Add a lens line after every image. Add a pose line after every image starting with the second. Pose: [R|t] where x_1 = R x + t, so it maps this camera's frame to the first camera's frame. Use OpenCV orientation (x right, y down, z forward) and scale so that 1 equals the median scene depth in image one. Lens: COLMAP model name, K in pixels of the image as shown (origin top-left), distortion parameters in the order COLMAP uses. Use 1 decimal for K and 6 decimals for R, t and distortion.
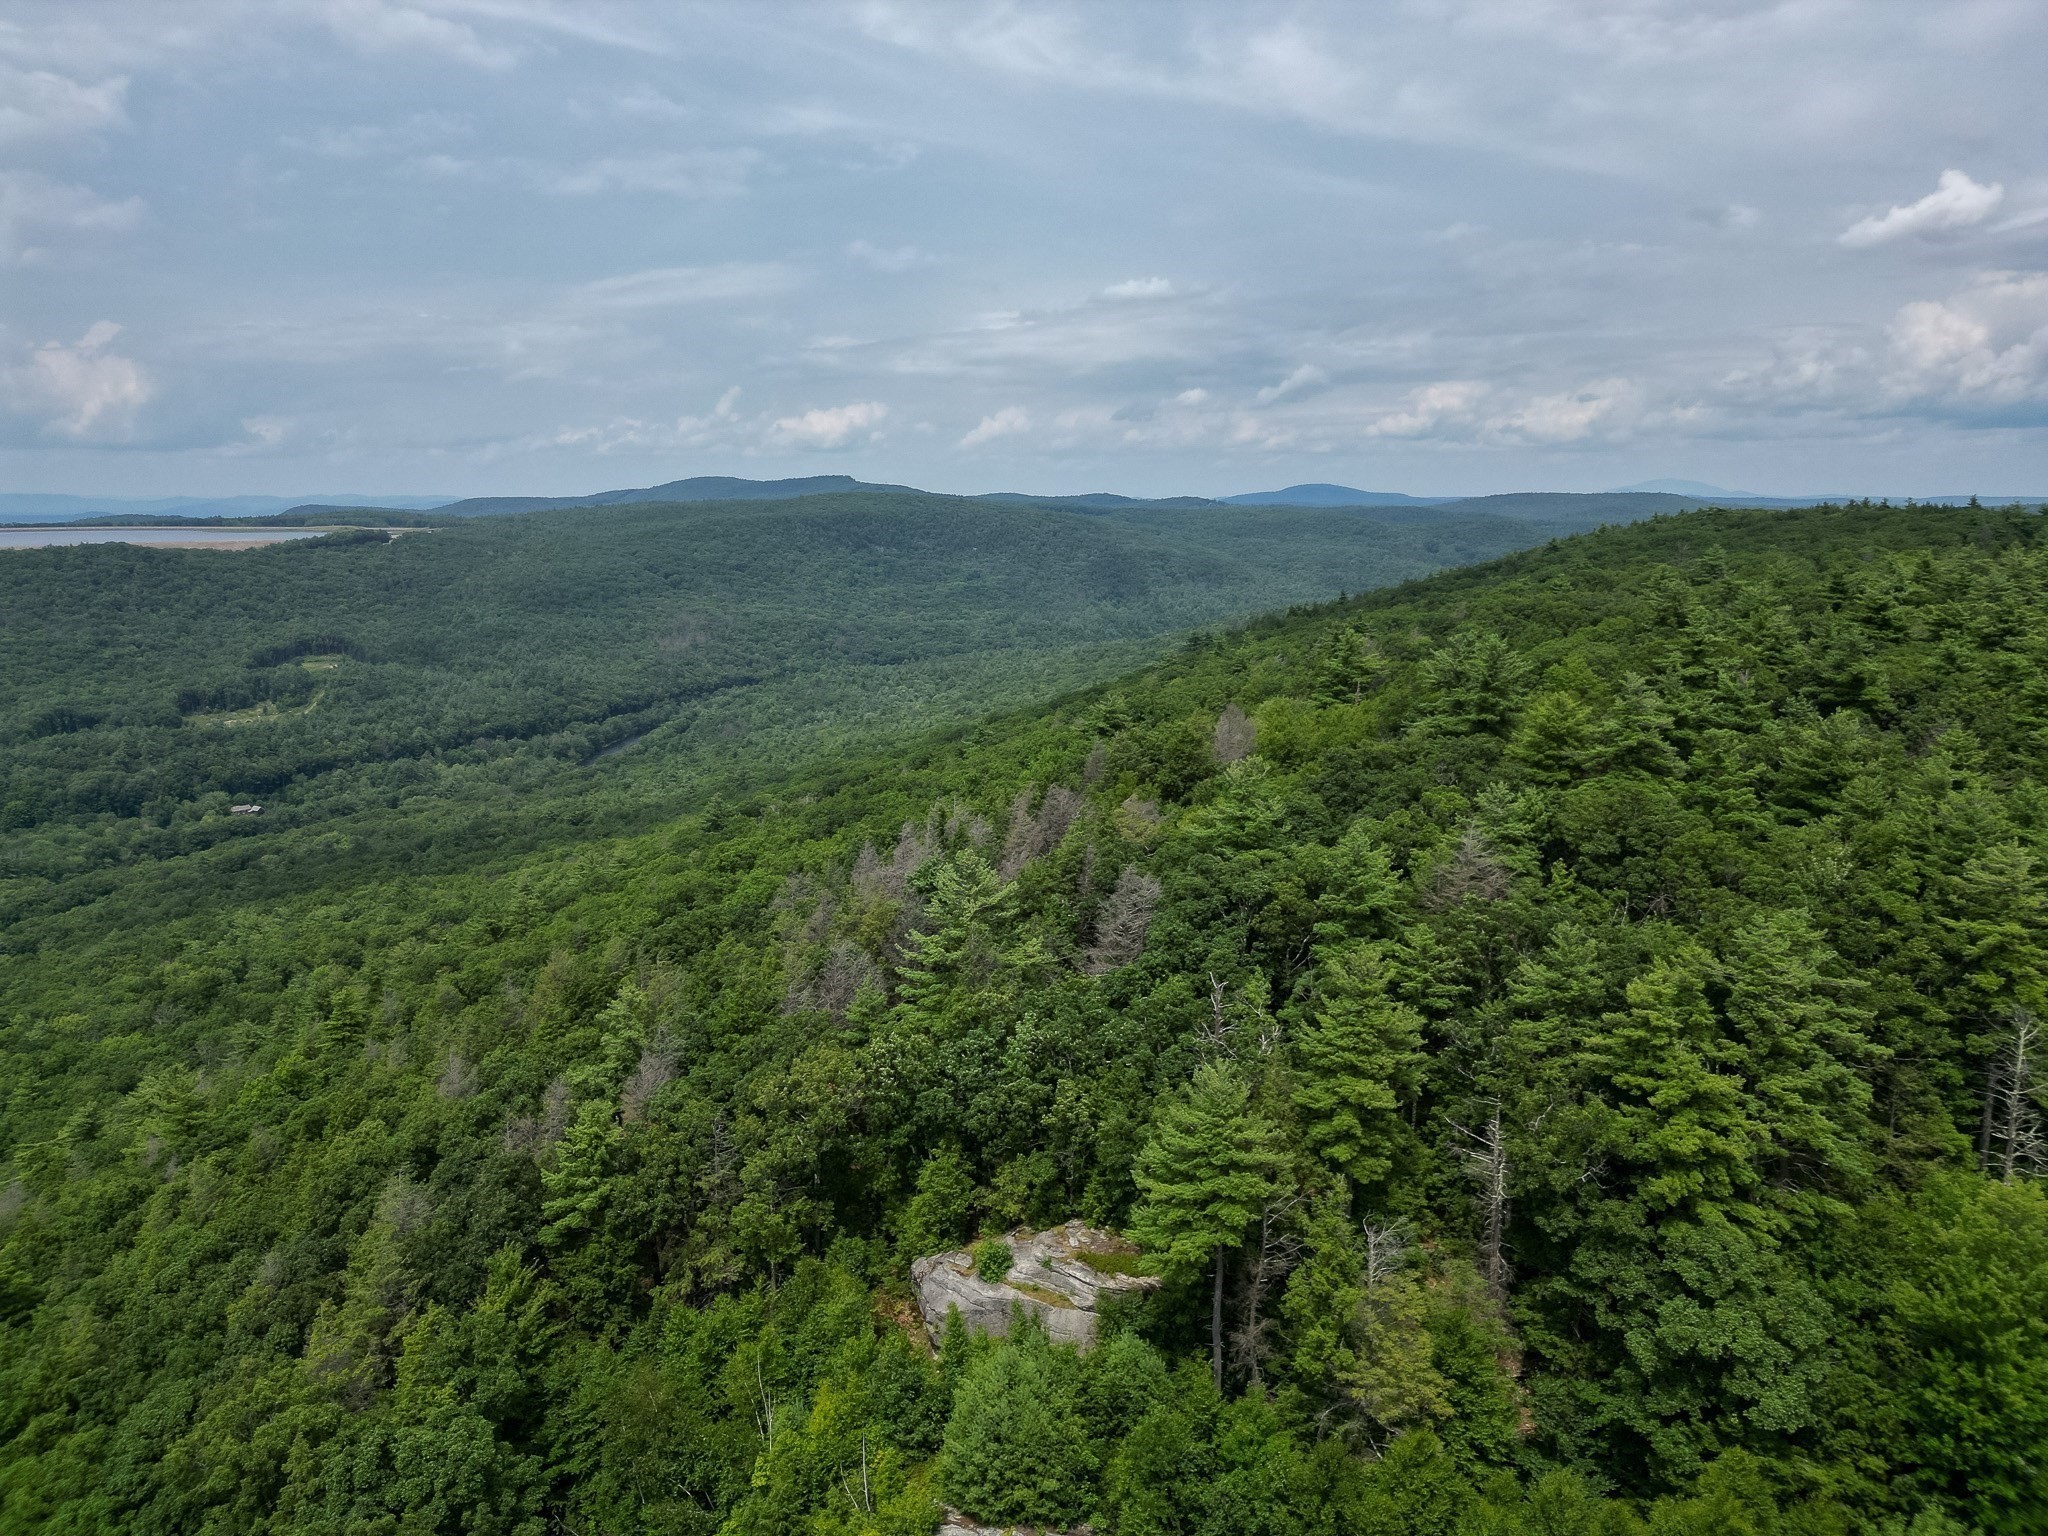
lens RADIAL K [[1378.4, 0, 1024.0], [0, 1378.4, 768.0], [0, 0, 1]] dist [0.000584, -0.004120]
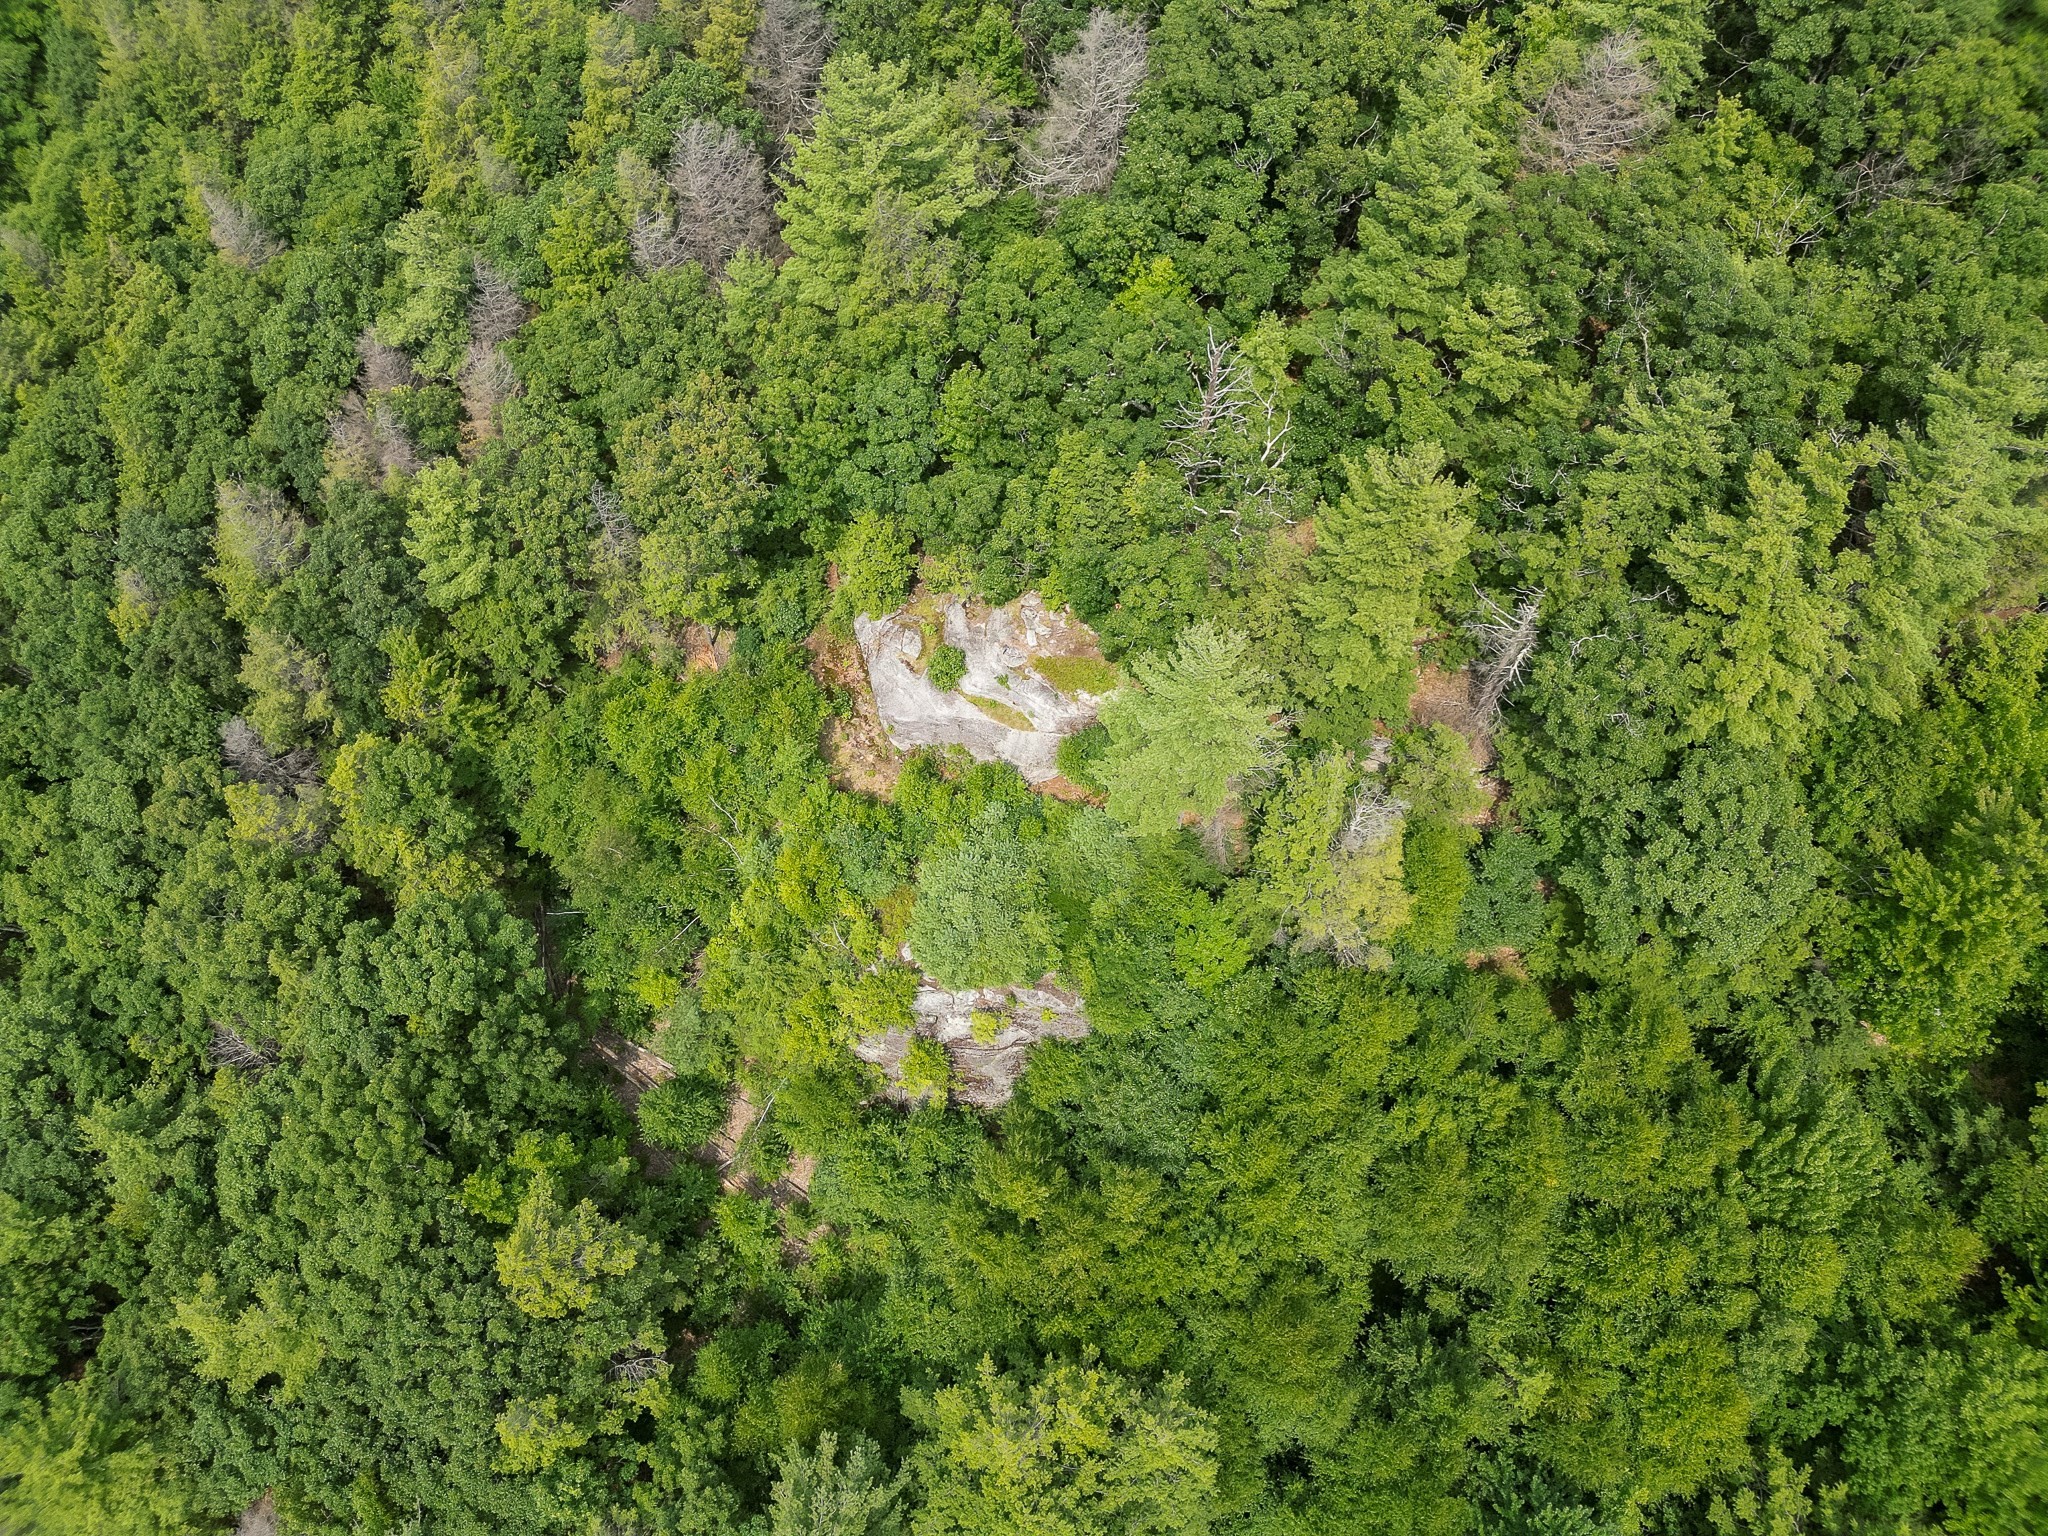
lens RADIAL K [[1378.4, 0, 1024.0], [0, 1378.4, 768.0], [0, 0, 1]] dist [0.000584, -0.004120]
pose [[0.998126, -0.054494, 0.027819, 0.001221], [0.005899, 0.538272, 0.842750, -0.385535], [-0.060899, -0.841007, 0.537586, 0.445557]]
